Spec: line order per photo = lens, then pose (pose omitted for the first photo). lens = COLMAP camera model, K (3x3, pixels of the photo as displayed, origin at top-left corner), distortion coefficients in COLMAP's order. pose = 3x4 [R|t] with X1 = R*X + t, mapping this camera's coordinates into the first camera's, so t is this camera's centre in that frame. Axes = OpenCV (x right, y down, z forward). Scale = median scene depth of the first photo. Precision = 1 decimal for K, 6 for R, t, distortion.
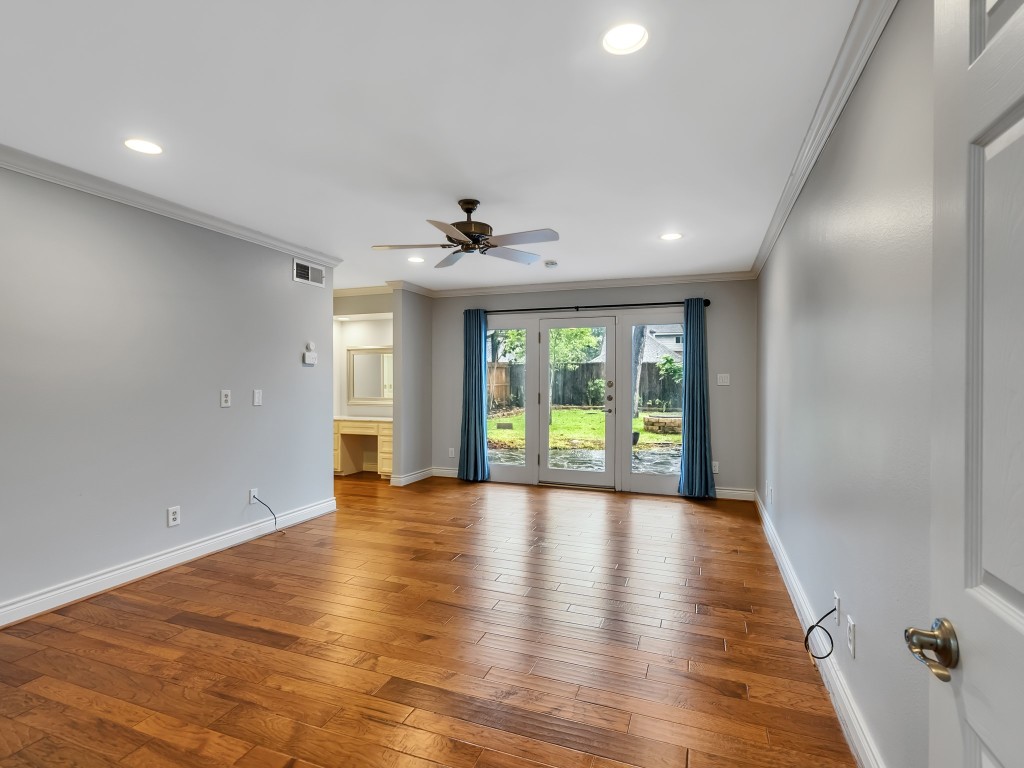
lens RADIAL K [[509.8, 0, 512.6], [0, 509.8, 383.6], [0, 0, 1]] dist [-0.001396, -0.000165]
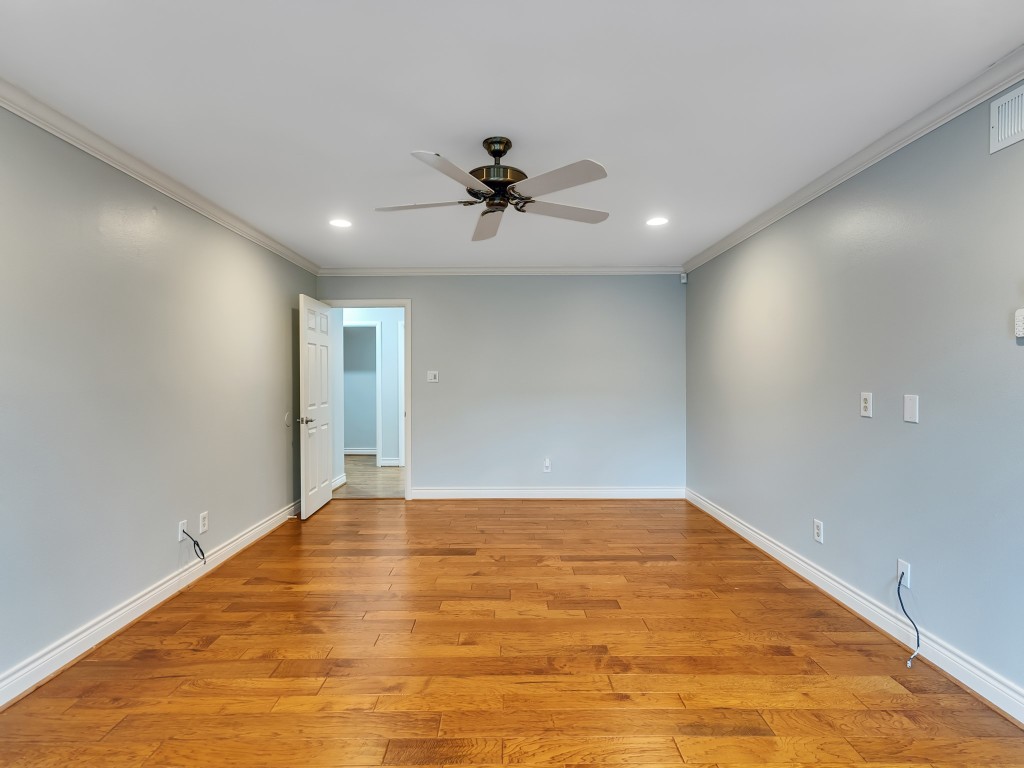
lens RADIAL K [[509.8, 0, 512.8], [0, 509.8, 383.6], [0, 0, 1]] dist [-0.001396, -0.000165]
pose [[-0.935299, 0.005302, -0.353819, 0.162137], [0.001153, 0.999928, 0.011938, -0.009712], [0.353856, 0.010758, -0.935238, 1.749100]]
